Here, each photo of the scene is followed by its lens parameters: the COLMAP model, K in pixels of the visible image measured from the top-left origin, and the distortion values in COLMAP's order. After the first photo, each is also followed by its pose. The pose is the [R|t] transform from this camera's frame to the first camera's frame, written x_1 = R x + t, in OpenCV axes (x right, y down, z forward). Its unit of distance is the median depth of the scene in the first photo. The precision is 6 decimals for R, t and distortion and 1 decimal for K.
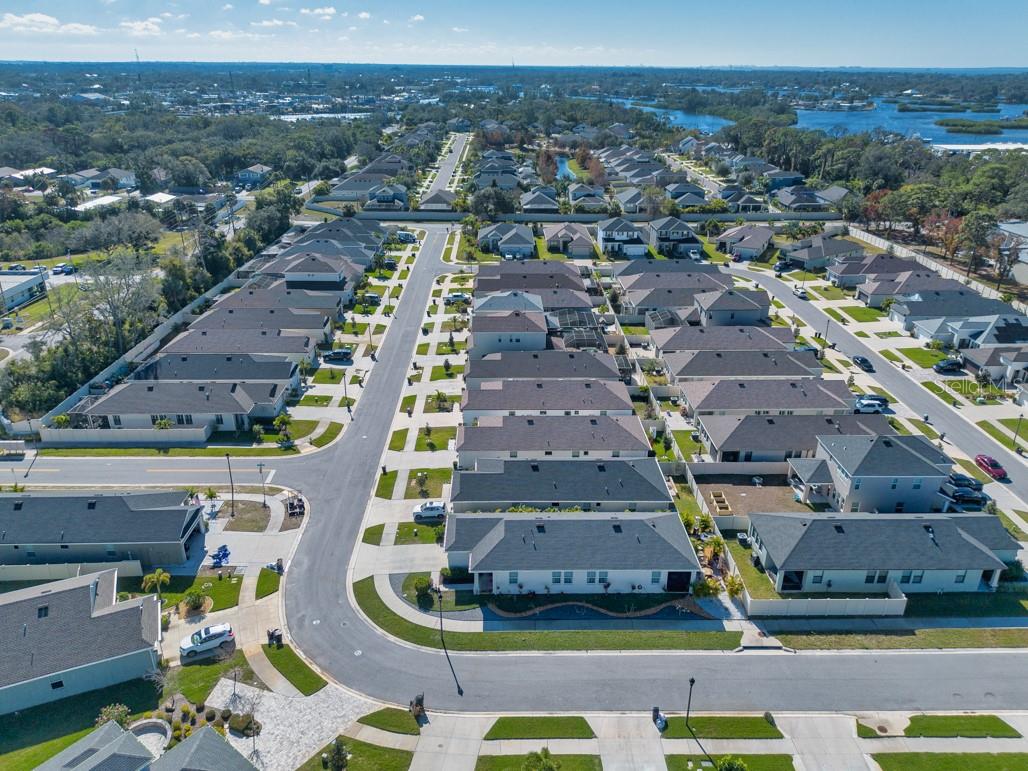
lens RADIAL K [[737.9, 0, 514.0], [0, 737.9, 385.5], [0, 0, 1]] dist [0.035054, -0.007364]
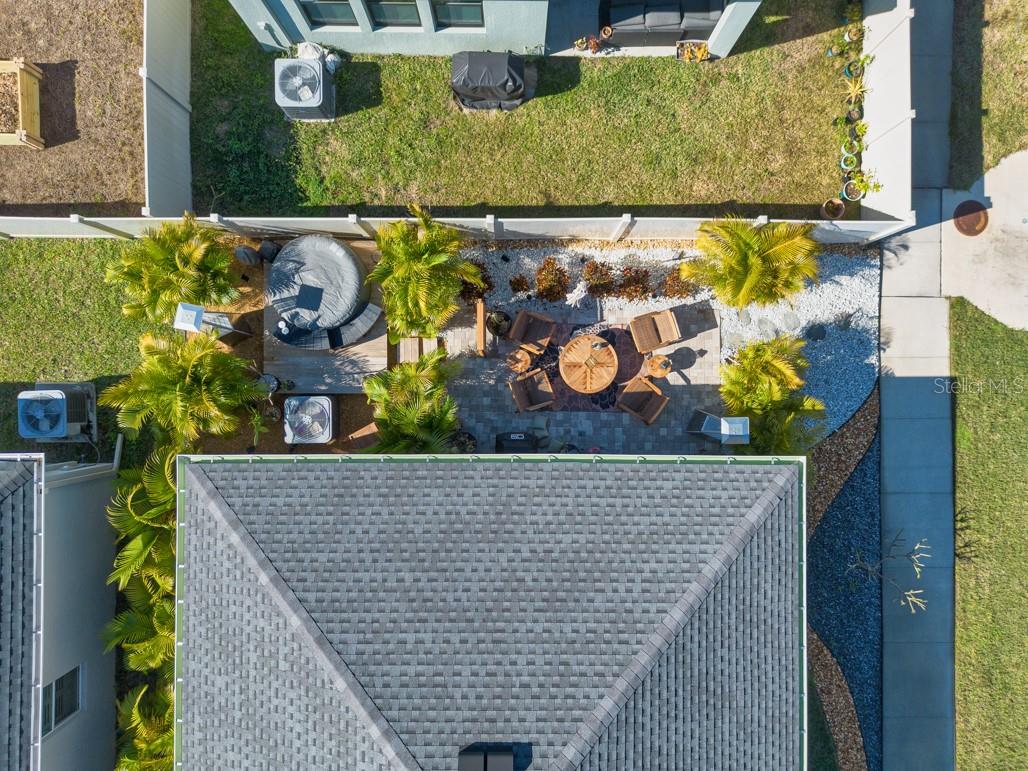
lens RADIAL K [[723.7, 0, 513.2], [0, 723.7, 396.2], [0, 0, 1]] dist [0.059864, -0.049587]
pose [[0.024852, -0.999603, -0.013274, 0.249868], [0.399740, -0.002234, 0.916626, 0.068512], [-0.916292, -0.028087, 0.399526, 0.926153]]
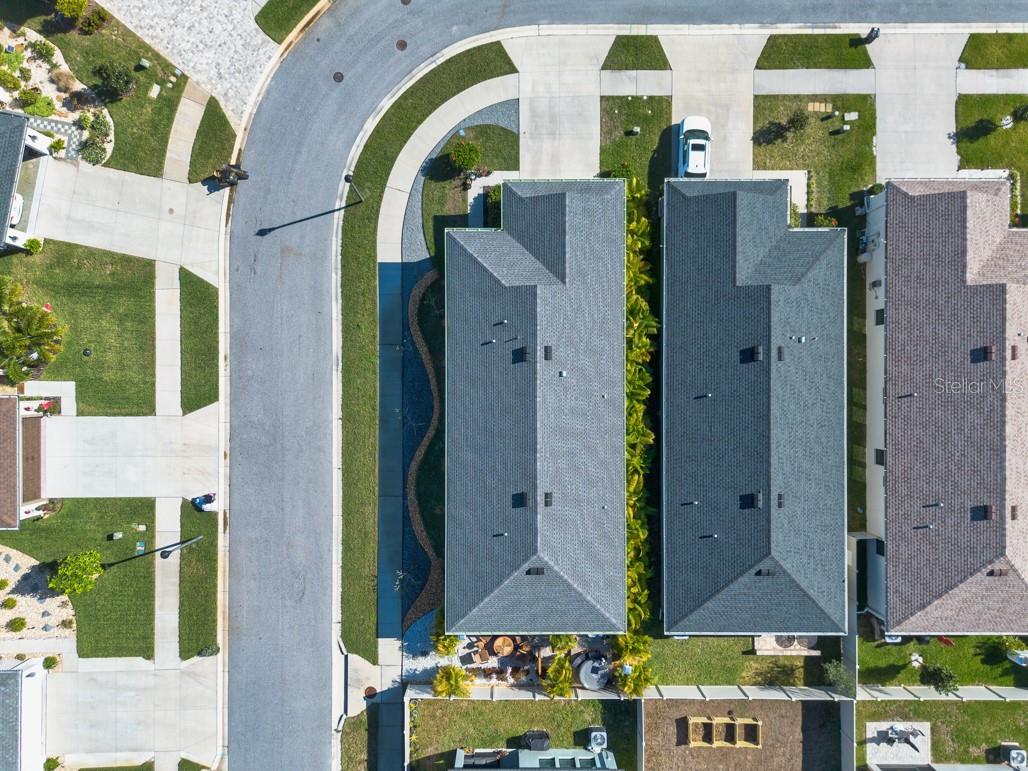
lens RADIAL K [[723.7, 0, 513.2], [0, 723.7, 396.2], [0, 0, 1]] dist [0.059864, -0.049587]
pose [[-0.020237, 0.999784, -0.004793, 0.067201], [-0.403385, -0.003778, 0.915022, -0.266758], [0.914806, 0.020451, 0.403375, 0.760628]]
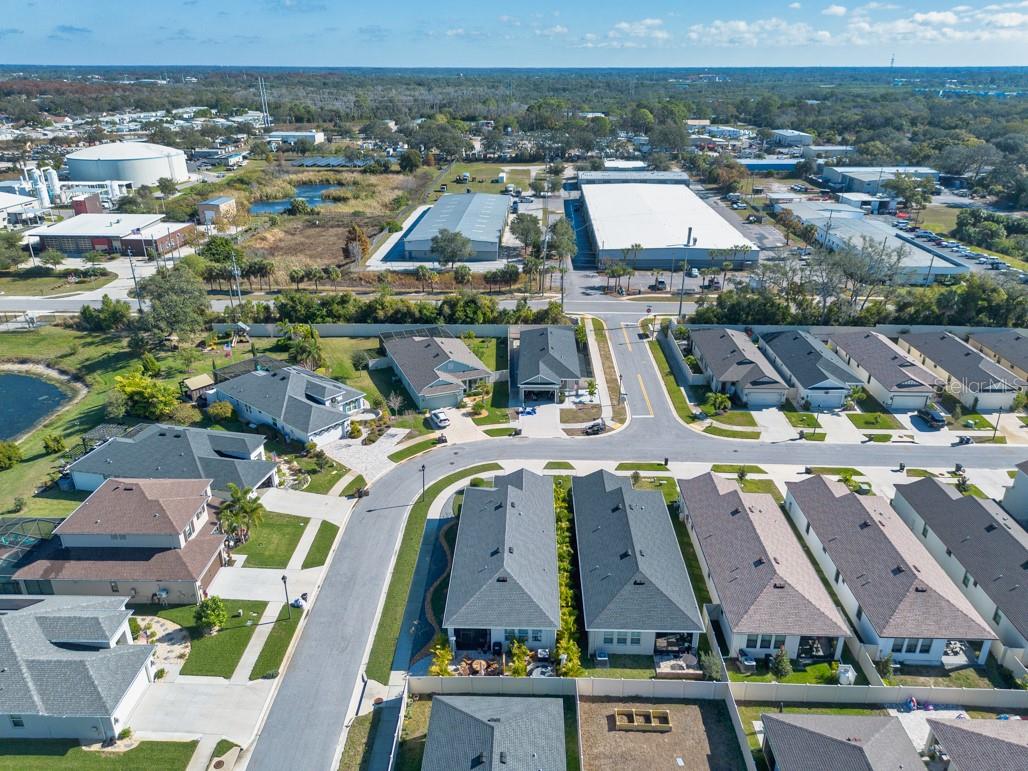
lens RADIAL K [[723.7, 0, 513.2], [0, 723.7, 396.2], [0, 0, 1]] dist [0.059864, -0.049587]
pose [[-0.045445, 0.404782, -0.913283, 0.864597], [-0.399414, 0.830610, 0.388014, -0.322692], [0.915644, 0.382411, 0.123929, 0.805218]]
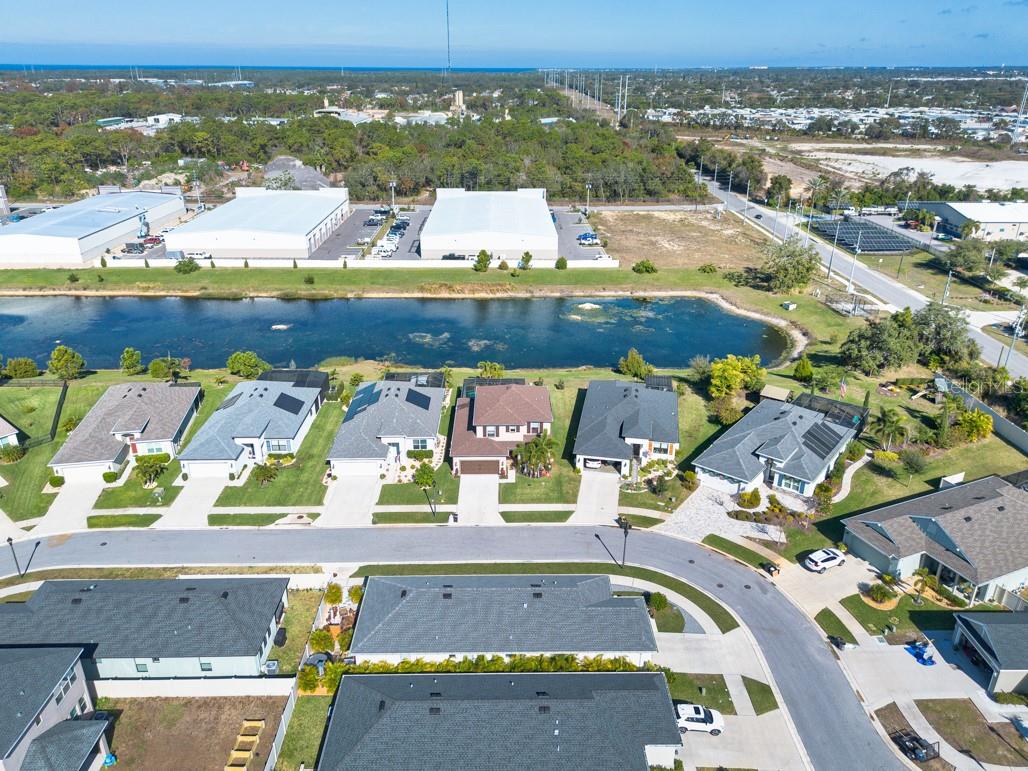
lens RADIAL K [[737.9, 0, 514.0], [0, 737.9, 385.5], [0, 0, 1]] dist [0.035054, -0.007364]
pose [[-0.999924, -0.012275, 0.000781, 0.063127], [-0.007809, 0.682665, 0.730690, -0.588554], [-0.009502, 0.730629, -0.682709, 1.376341]]
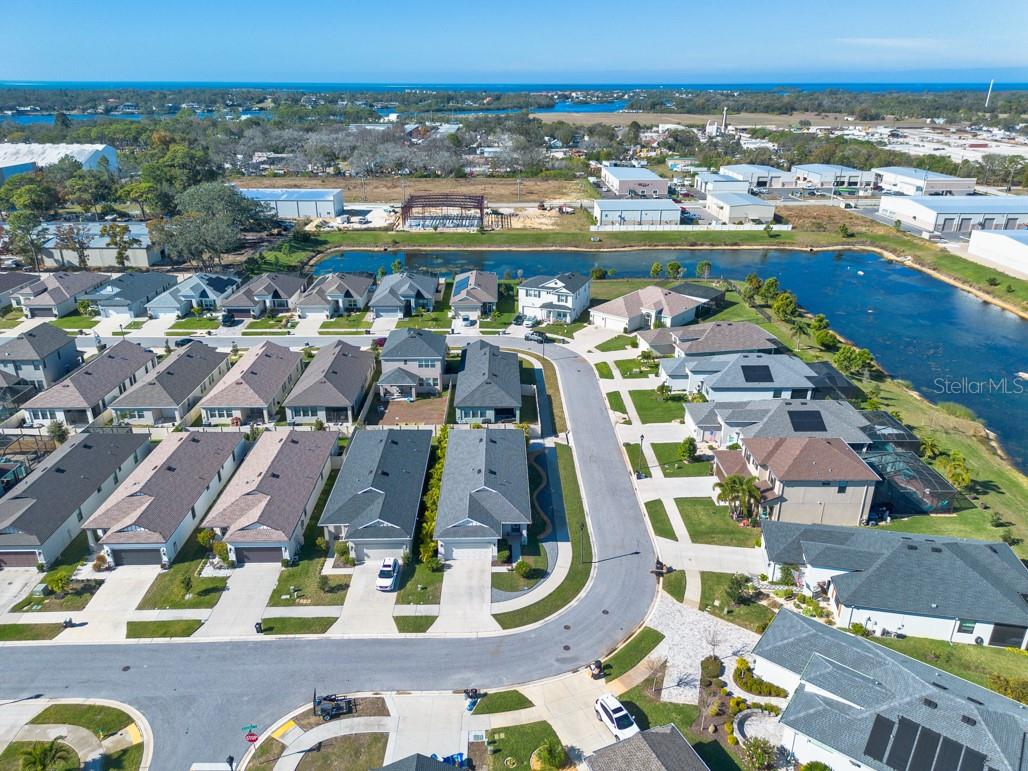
lens RADIAL K [[723.7, 0, 513.2], [0, 723.7, 396.2], [0, 0, 1]] dist [0.059864, -0.049587]
pose [[0.001641, -0.402632, 0.915360, -0.891722], [0.397231, 0.840307, 0.368907, -0.286846], [-0.917717, 0.363004, 0.161317, 0.724637]]
